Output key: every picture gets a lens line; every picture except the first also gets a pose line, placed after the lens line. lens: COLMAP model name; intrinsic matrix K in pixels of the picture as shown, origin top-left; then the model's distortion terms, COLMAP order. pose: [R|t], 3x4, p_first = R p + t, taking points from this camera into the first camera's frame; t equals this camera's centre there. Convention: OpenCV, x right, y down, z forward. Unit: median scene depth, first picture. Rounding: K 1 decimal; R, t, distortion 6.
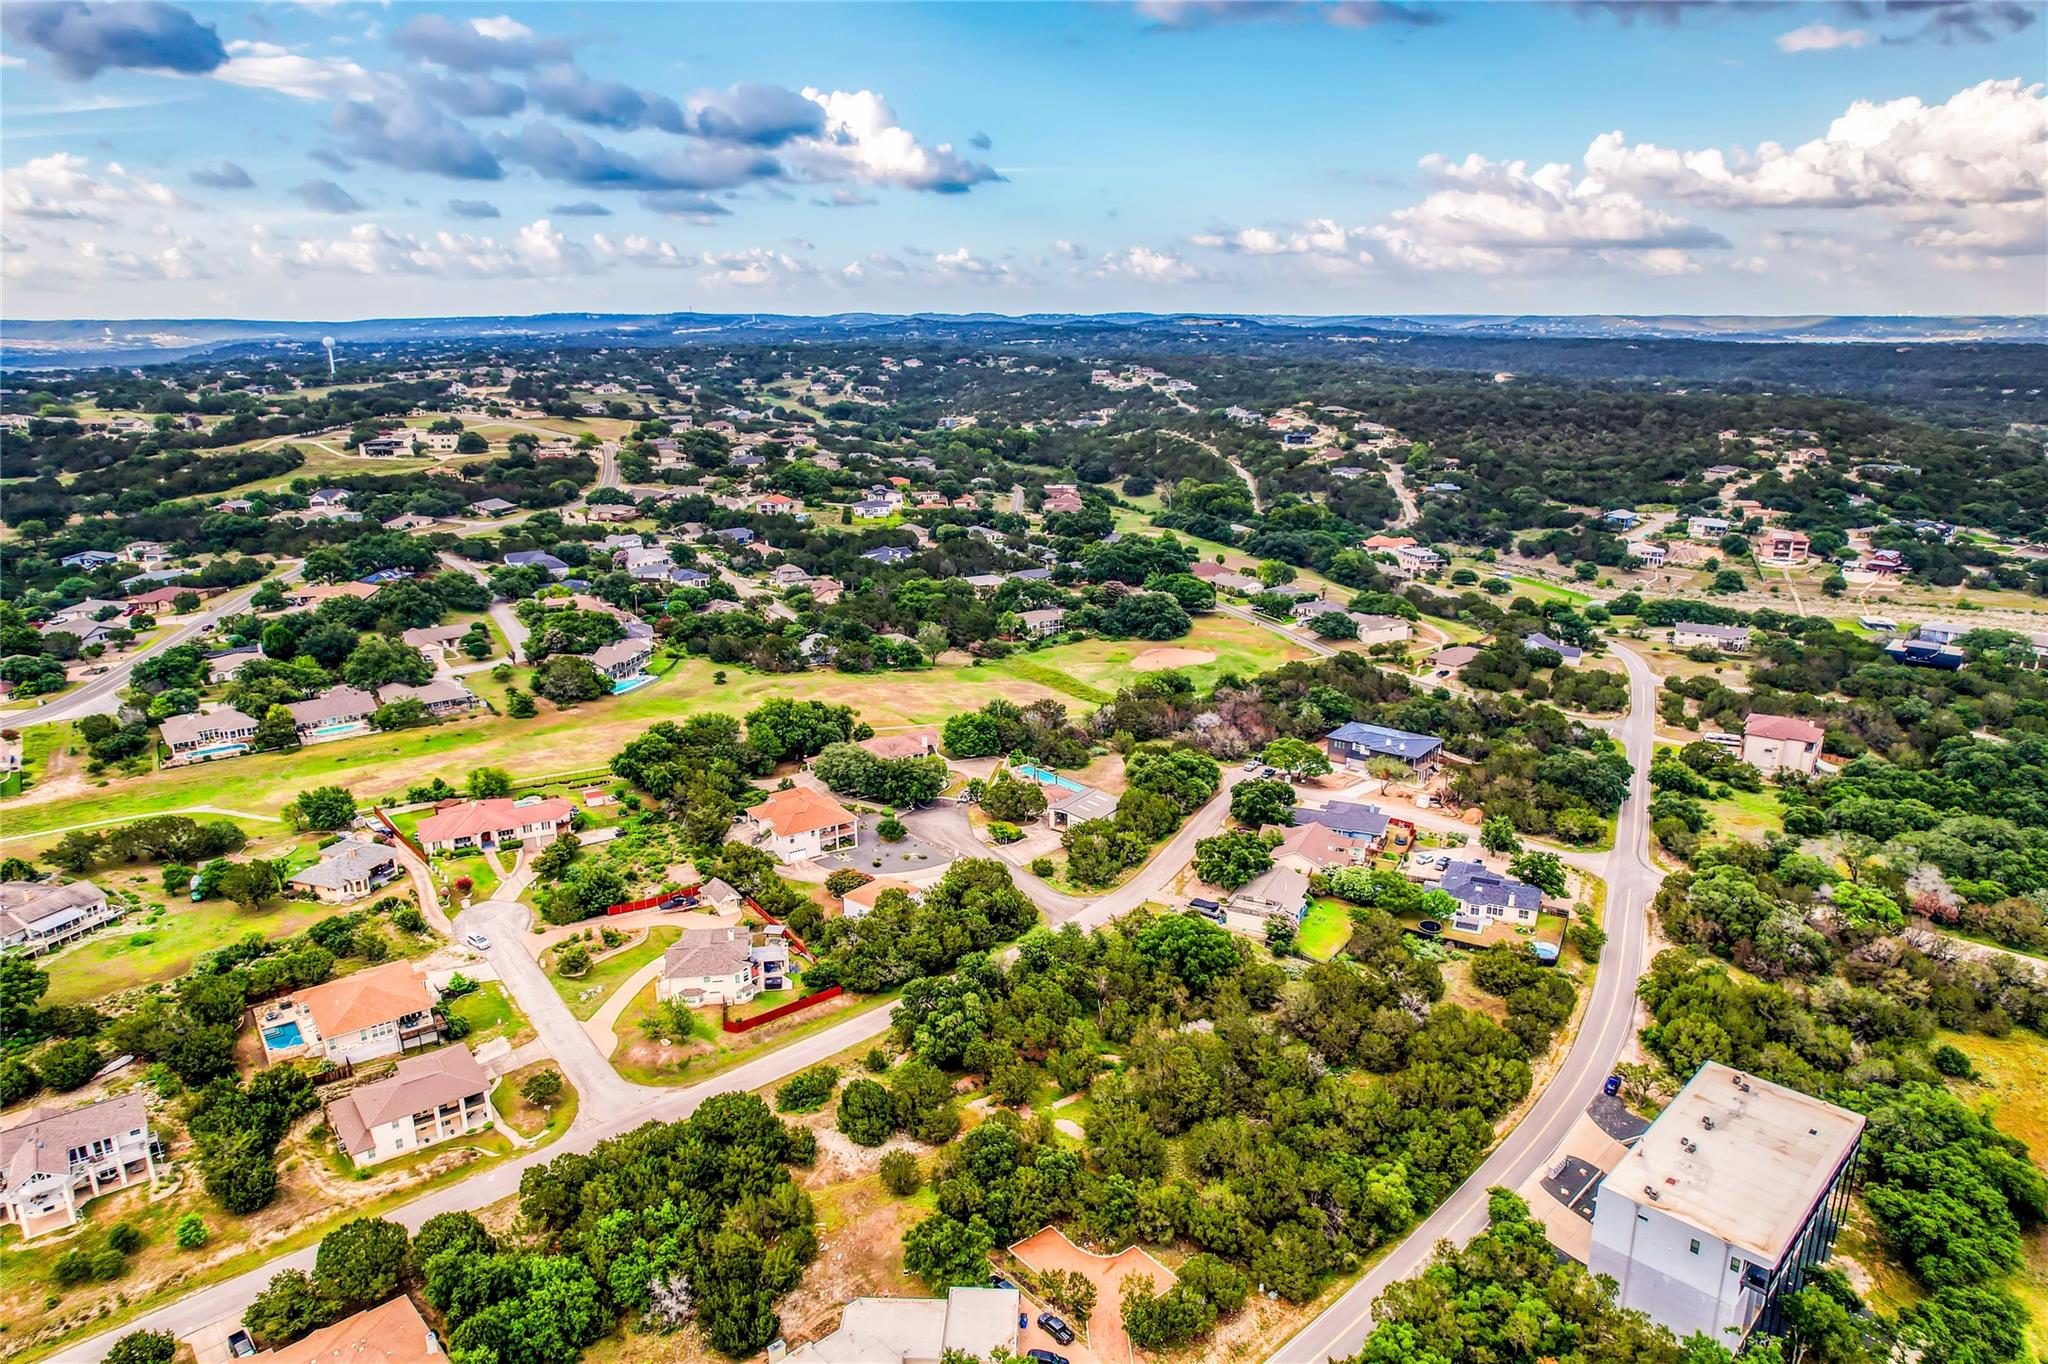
lens RADIAL K [[1320.5, 0, 1029.0], [0, 1320.5, 682.8], [0, 0, 1]] dist [-0.073732, 0.068800]
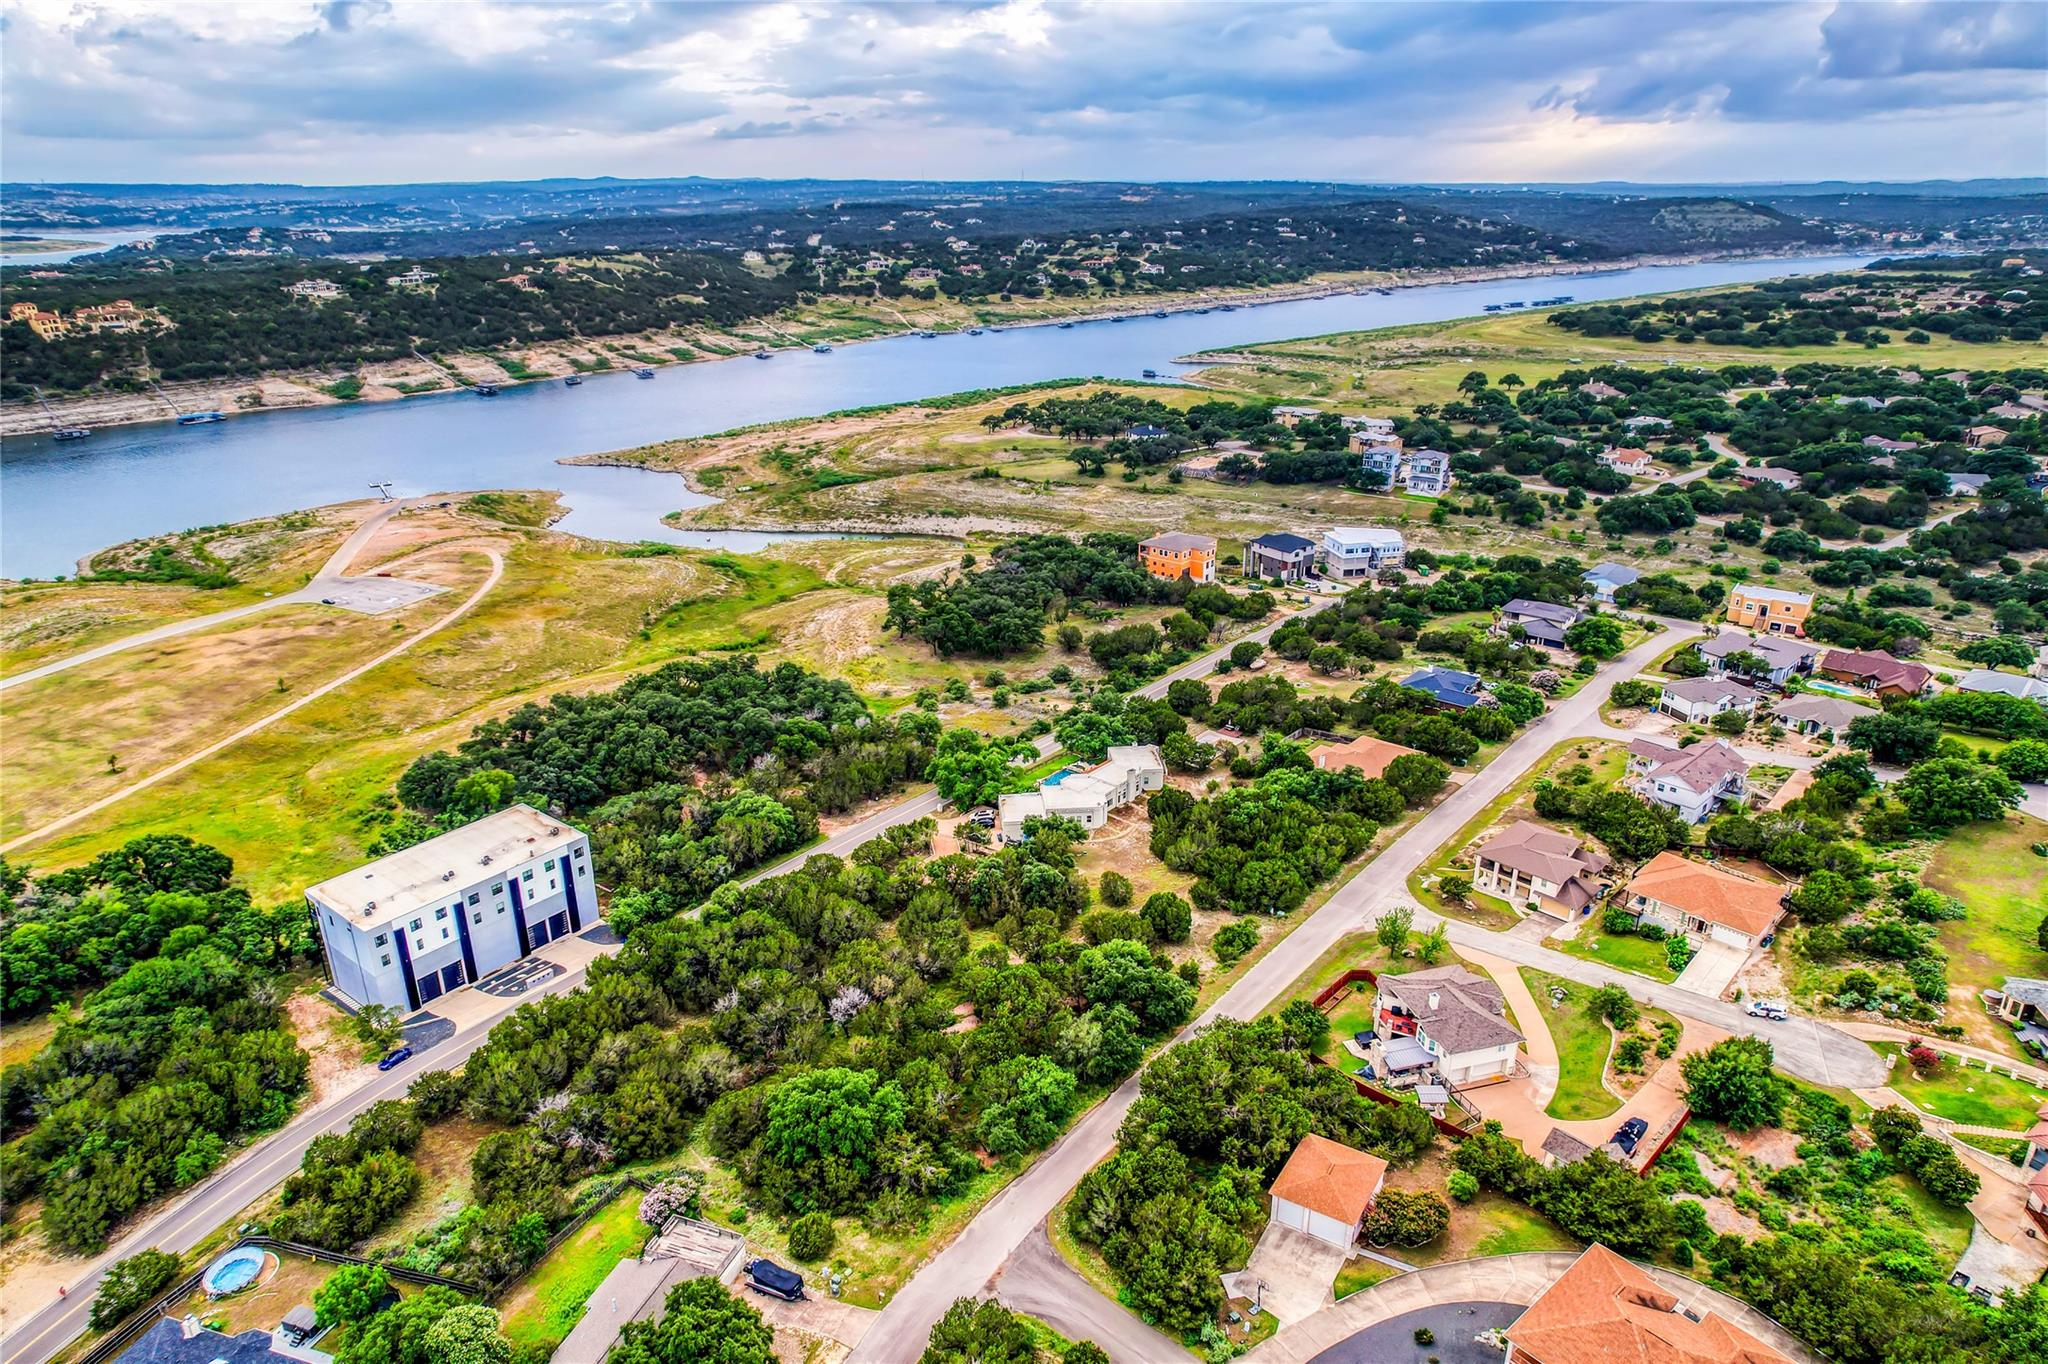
lens RADIAL K [[1320.5, 0, 1029.0], [0, 1320.5, 682.8], [0, 0, 1]] dist [-0.073732, 0.068800]
pose [[-0.993301, 0.053716, -0.102307, 0.073149], [-0.017758, 0.803902, 0.594496, -0.384803], [0.114179, 0.592331, -0.797563, 1.373674]]
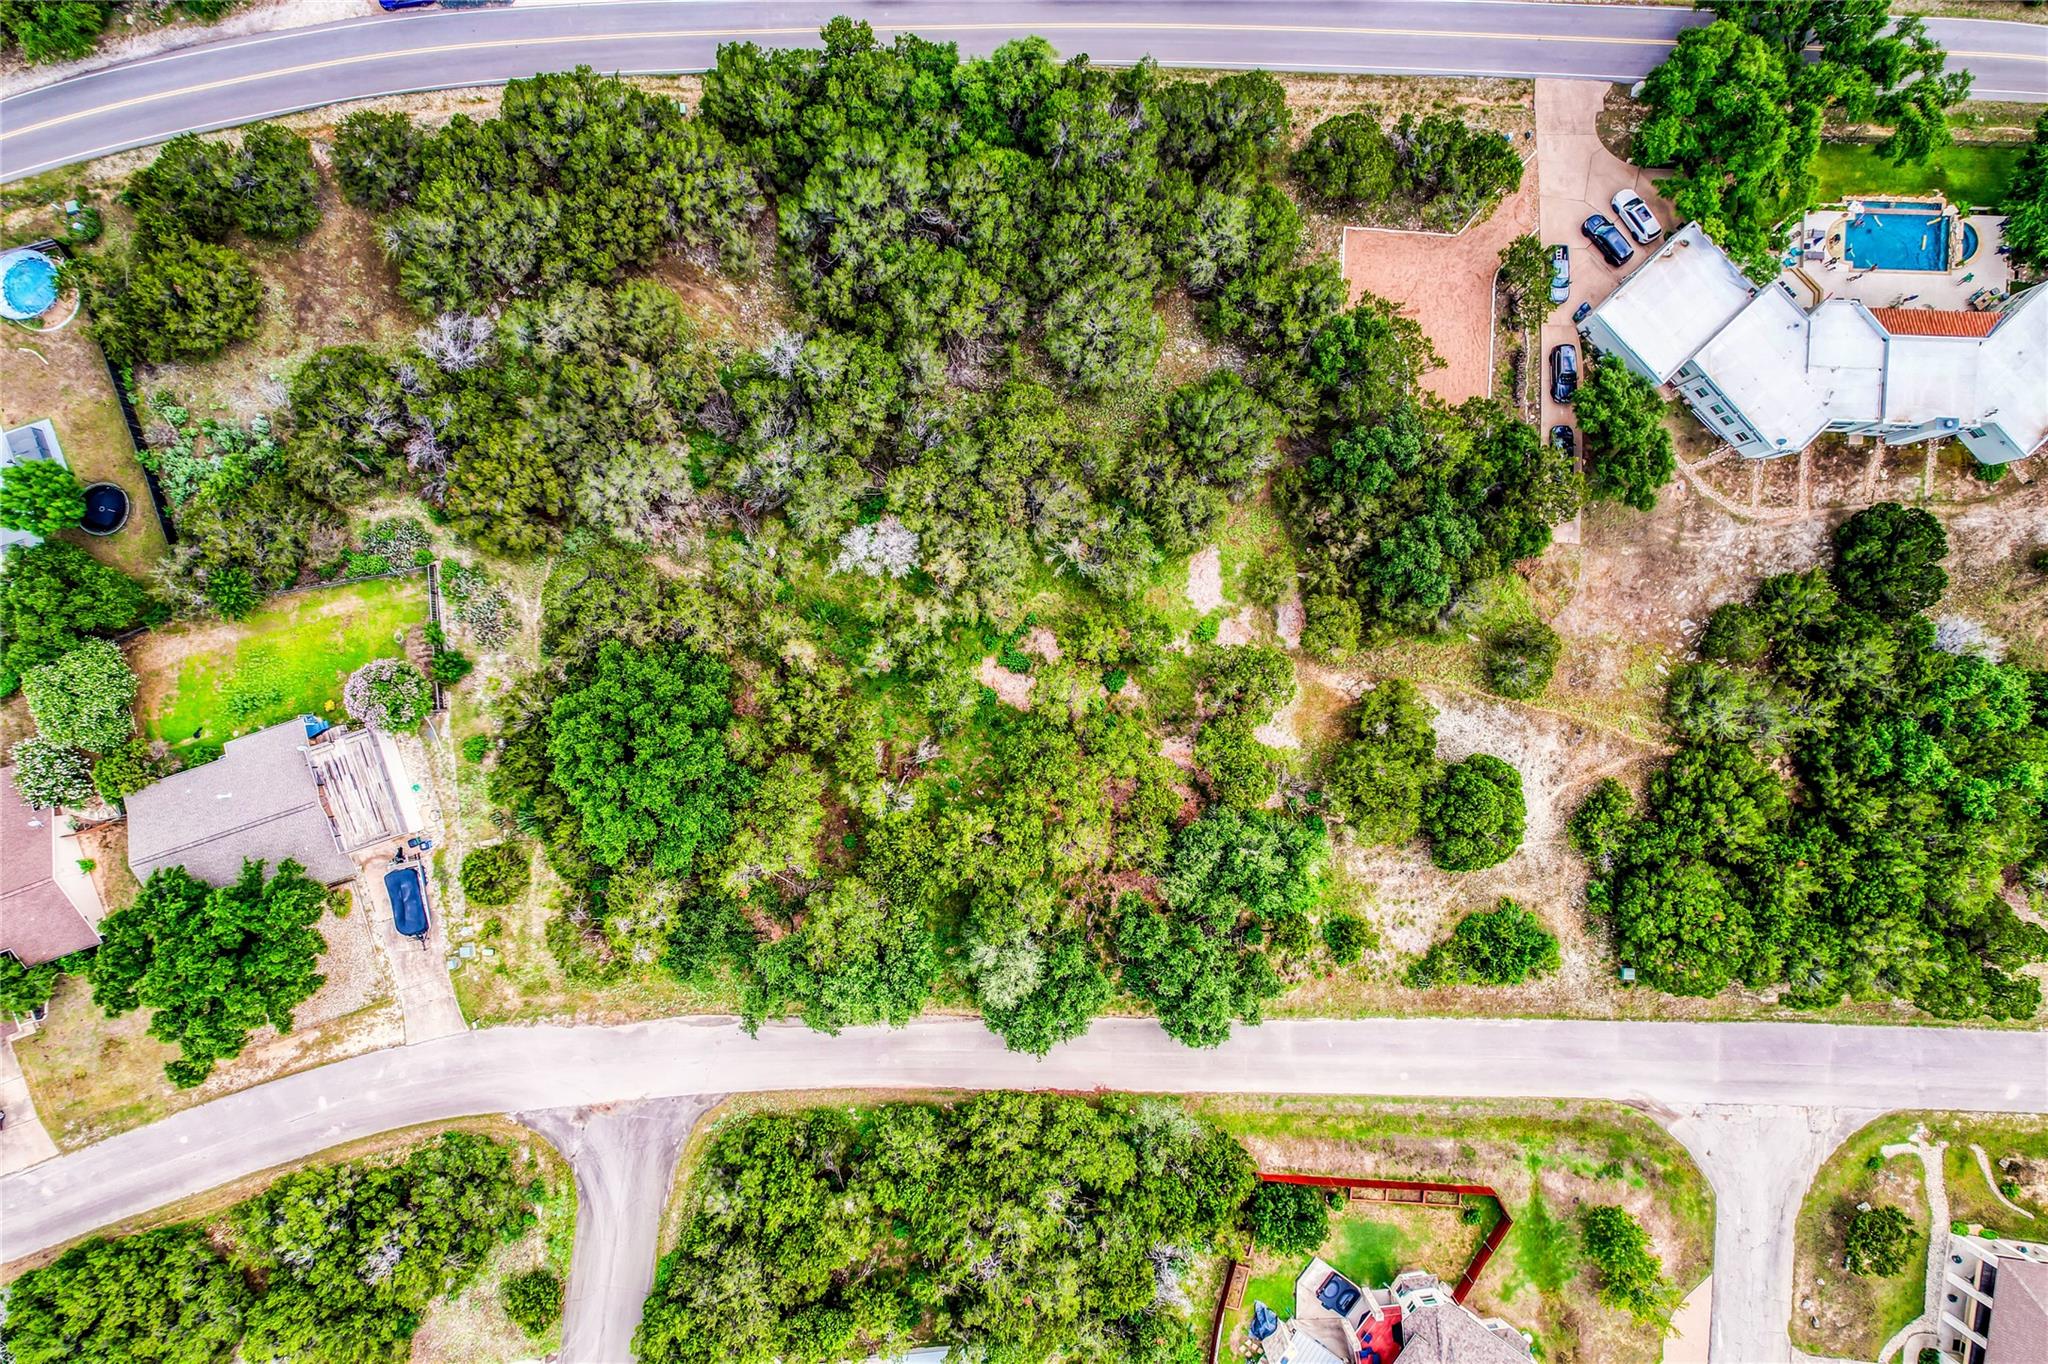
lens RADIAL K [[1320.5, 0, 1029.0], [0, 1320.5, 682.8], [0, 0, 1]] dist [-0.073732, 0.068800]
pose [[-0.701334, -0.712831, 0.001843, 0.042282], [0.183489, -0.178030, 0.966766, -0.199753], [-0.688812, 0.678364, 0.255655, 0.742019]]
